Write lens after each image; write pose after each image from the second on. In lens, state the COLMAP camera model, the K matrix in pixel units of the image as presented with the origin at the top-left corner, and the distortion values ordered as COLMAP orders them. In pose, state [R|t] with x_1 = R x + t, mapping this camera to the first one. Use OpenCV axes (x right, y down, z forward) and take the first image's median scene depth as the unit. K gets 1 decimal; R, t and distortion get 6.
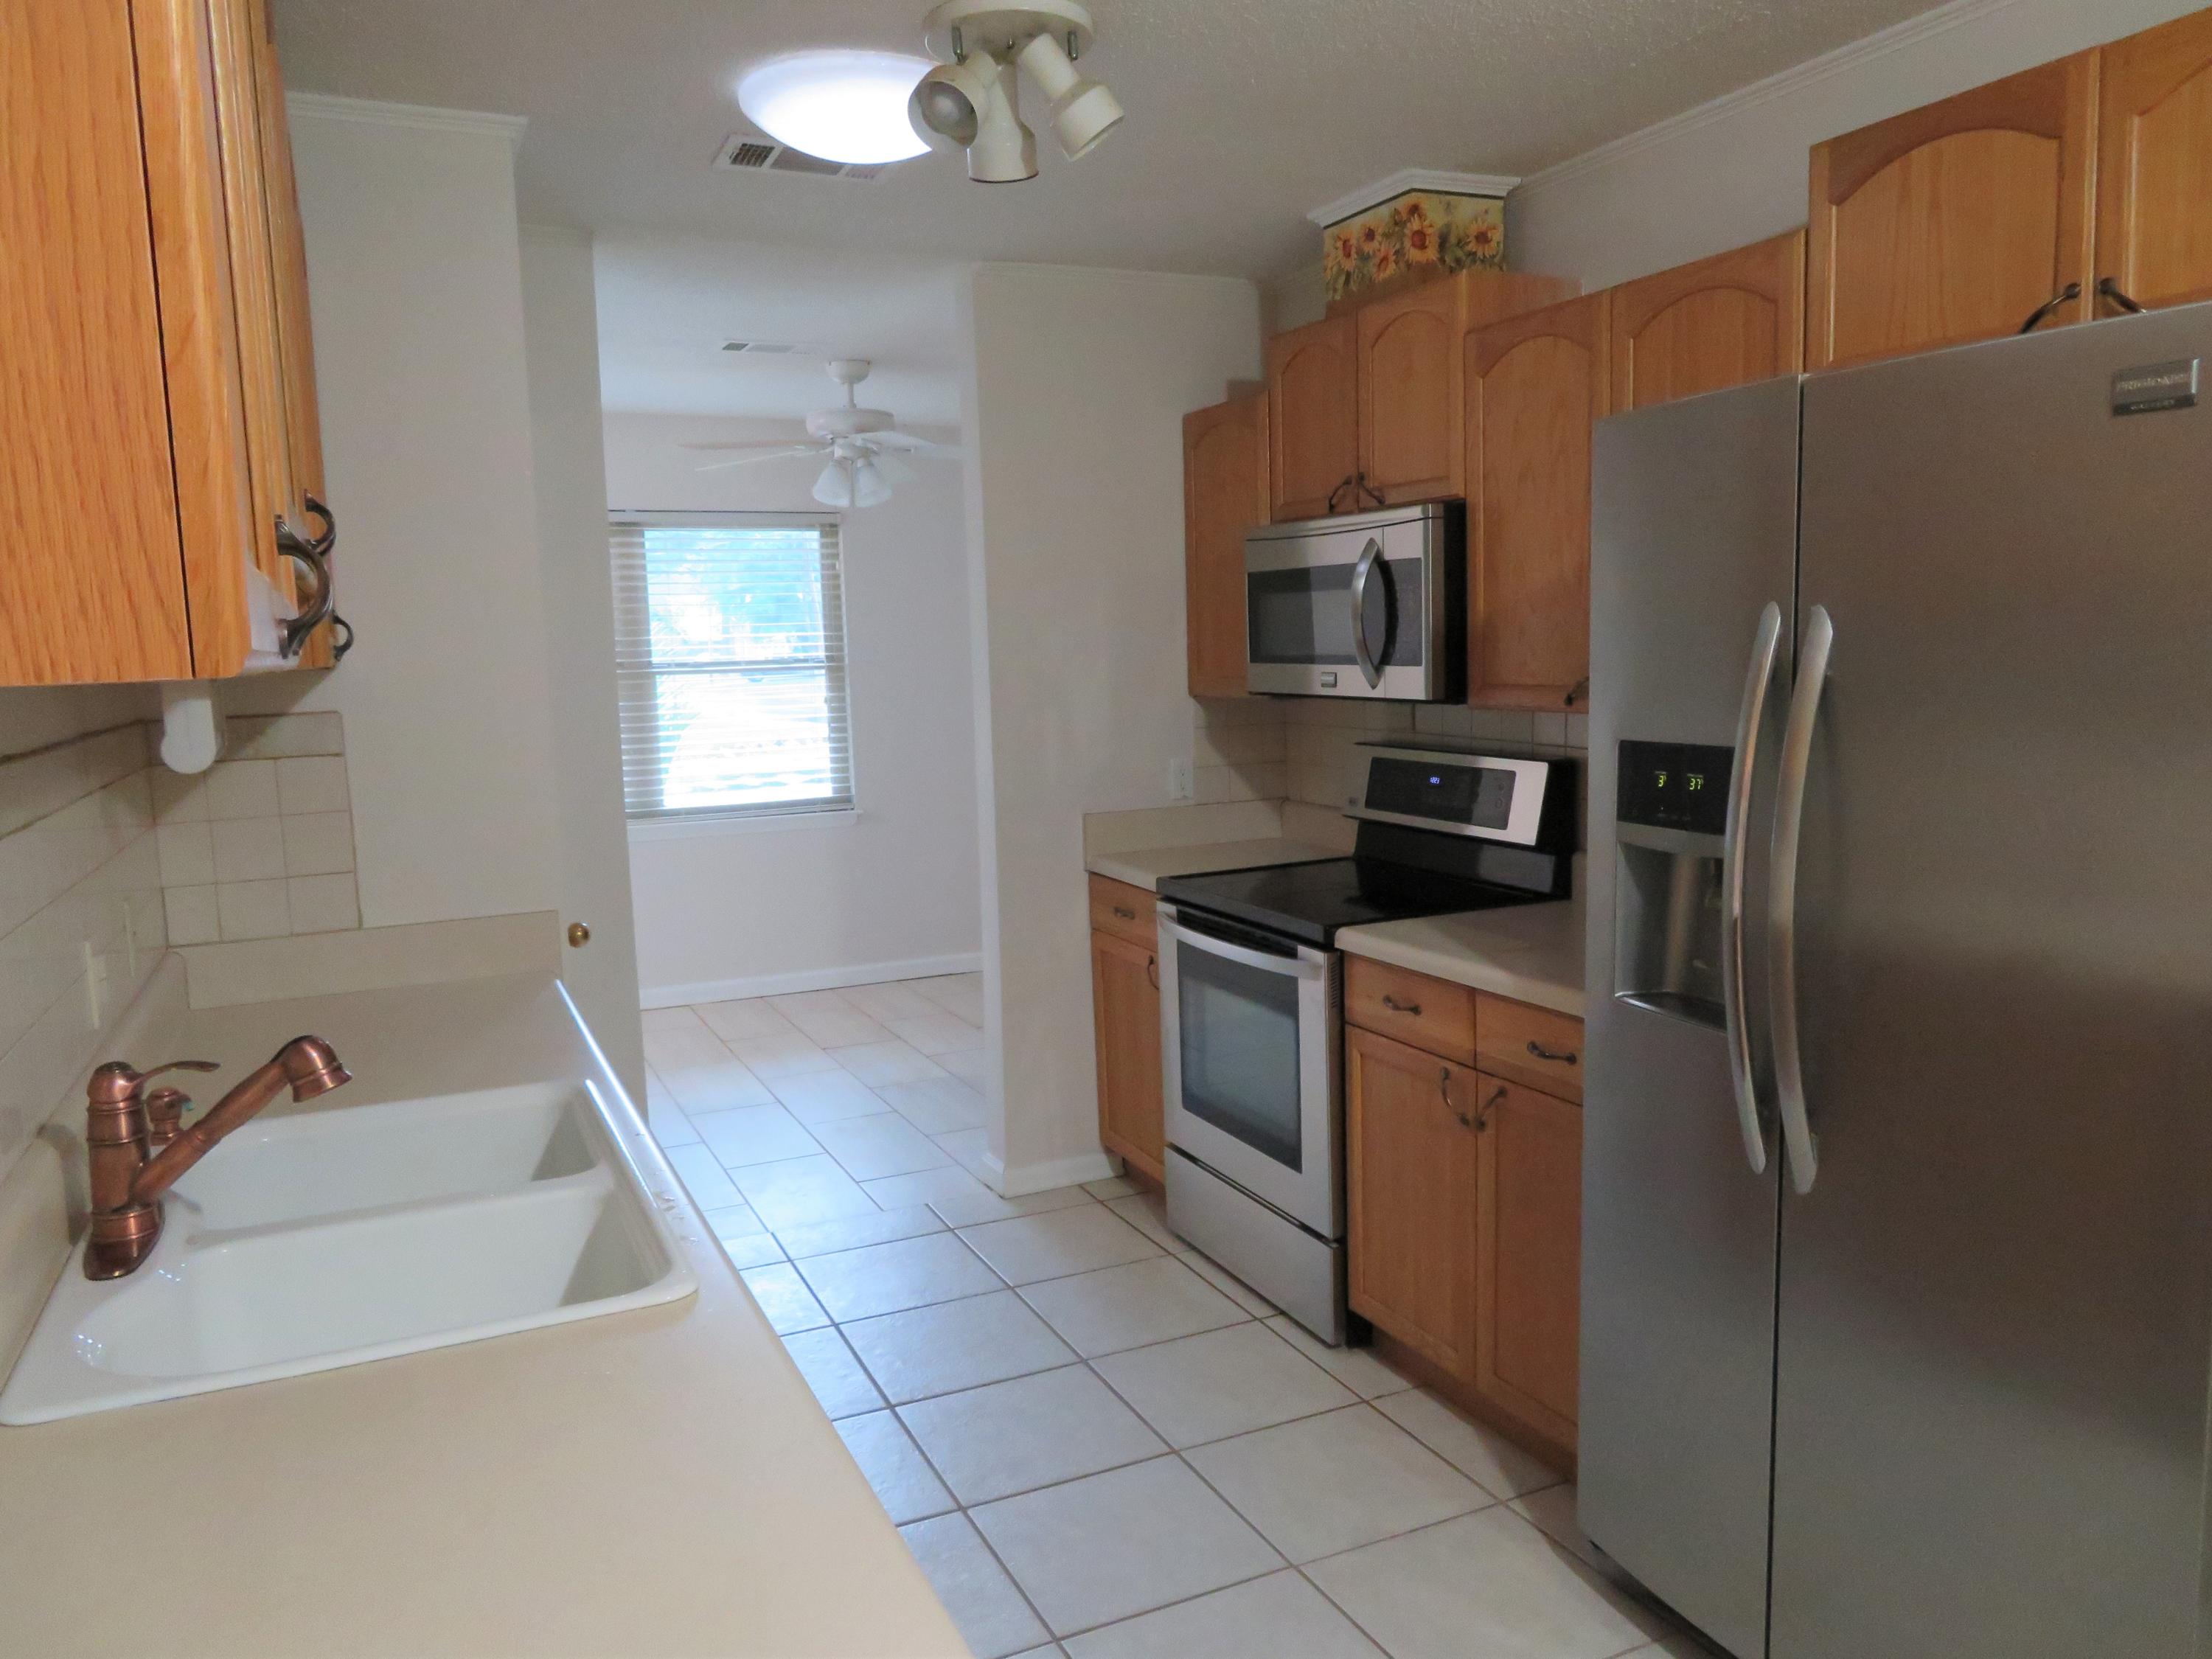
lens RADIAL K [[1578.2, 0, 1070.8], [0, 1578.2, 813.6], [0, 0, 1]] dist [0.001976, -0.009746]
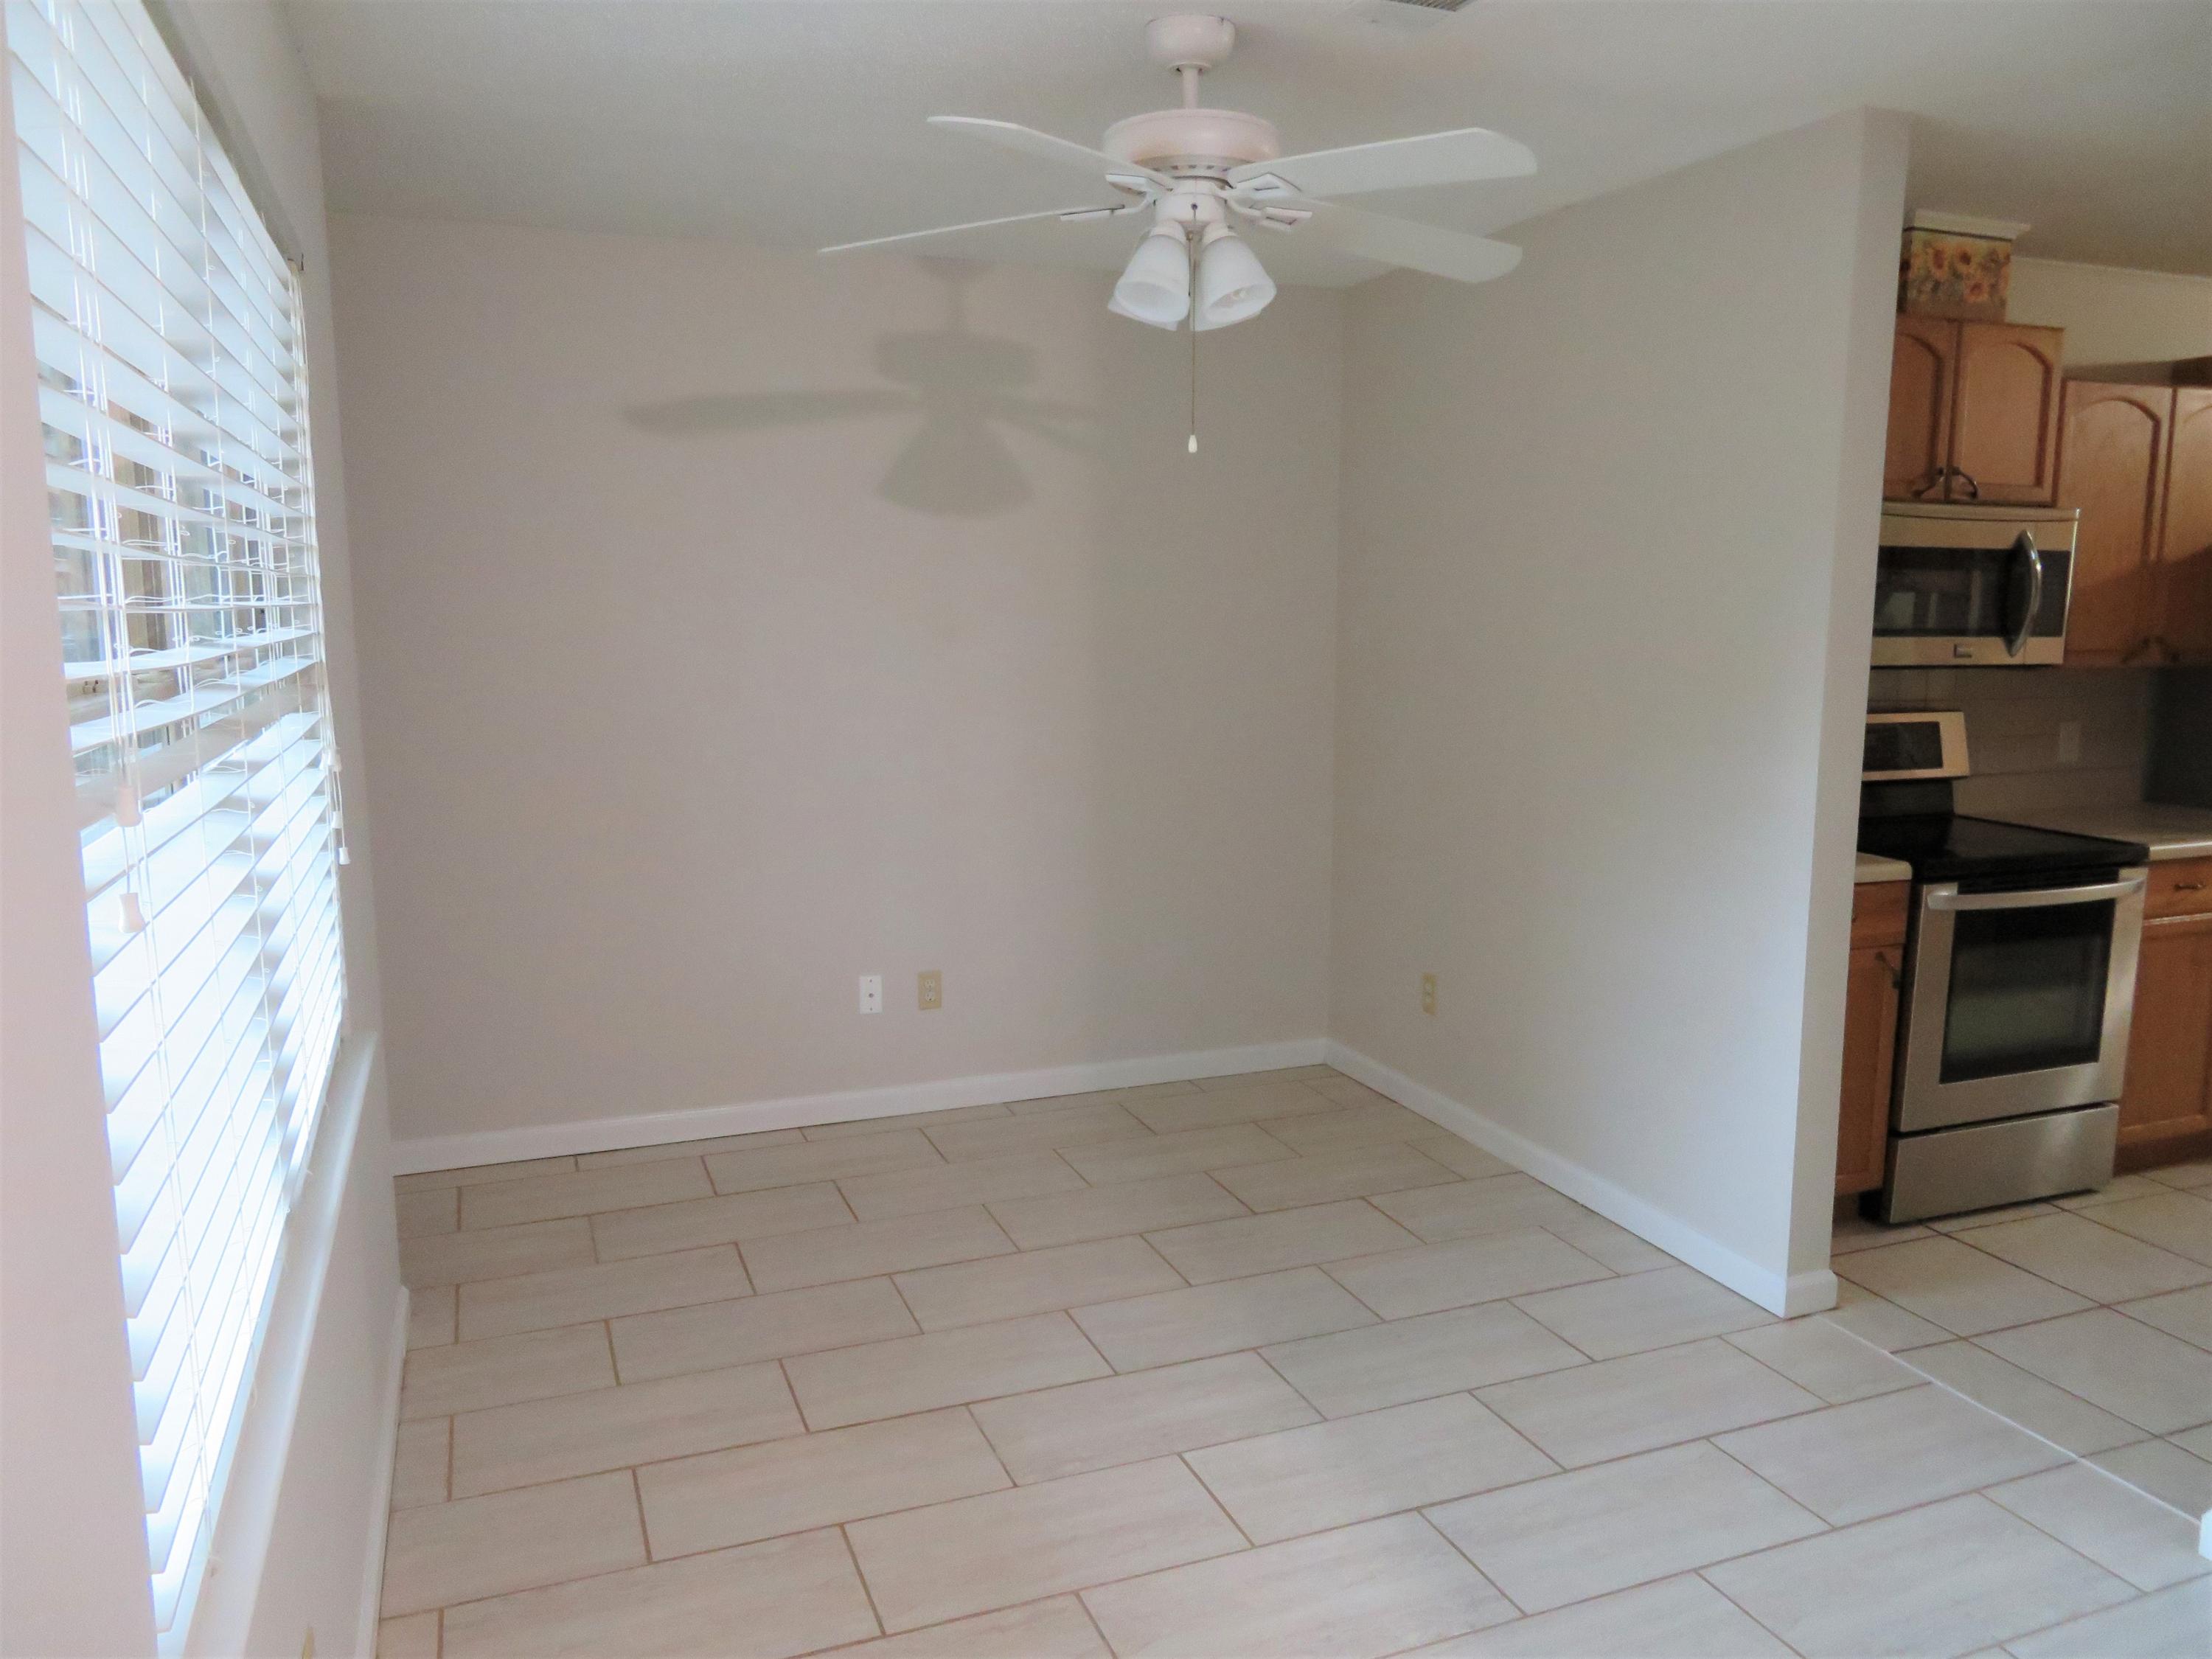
lens RADIAL K [[1578.2, 0, 1100.8], [0, 1578.2, 828.1], [0, 0, 1]] dist [0.001976, -0.009746]
pose [[0.053116, -0.112413, 0.992241, -1.018395], [0.107852, 0.988477, 0.106214, -0.149235], [-0.992747, 0.101373, 0.064628, 1.589852]]
